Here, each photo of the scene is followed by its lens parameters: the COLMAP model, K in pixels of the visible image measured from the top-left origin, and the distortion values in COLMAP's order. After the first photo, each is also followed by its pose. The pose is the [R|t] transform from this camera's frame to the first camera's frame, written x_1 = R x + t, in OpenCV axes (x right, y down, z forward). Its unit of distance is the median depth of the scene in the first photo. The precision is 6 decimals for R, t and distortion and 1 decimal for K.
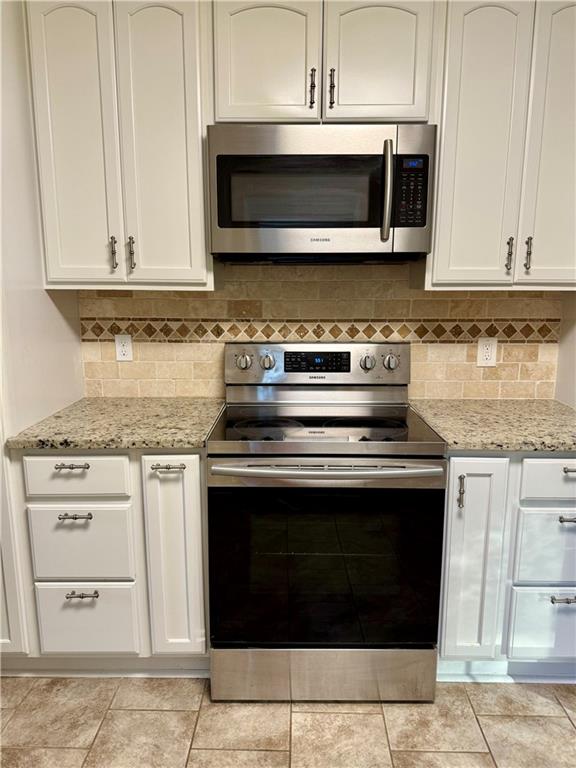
lens RADIAL K [[530.5, 0, 288.0], [0, 530.5, 384.0], [0, 0, 1]] dist [0.038586, -0.053202]
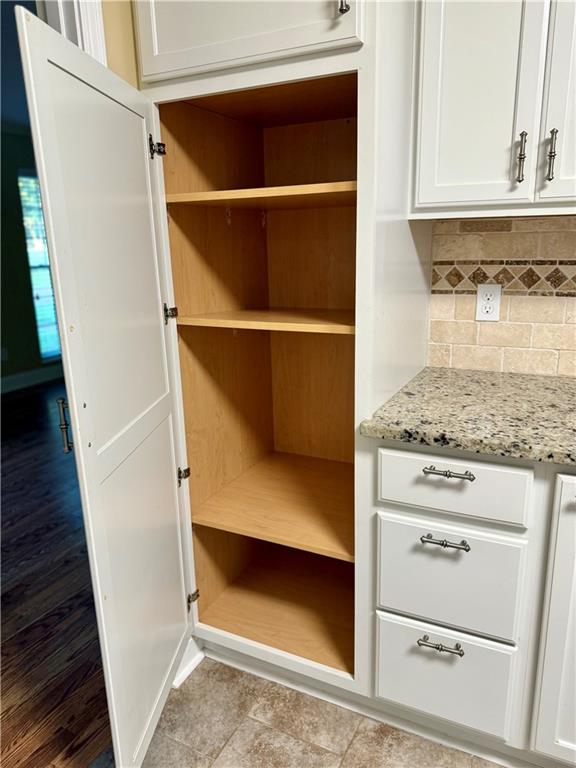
lens RADIAL K [[543.0, 0, 284.8], [0, 543.0, 377.2], [0, 0, 1]] dist [0.004504, -0.009076]
pose [[0.892773, 0.084547, -0.442502, -0.264916], [-0.054155, 0.995250, 0.080898, -0.014379], [0.447240, -0.048260, 0.893111, 0.253831]]
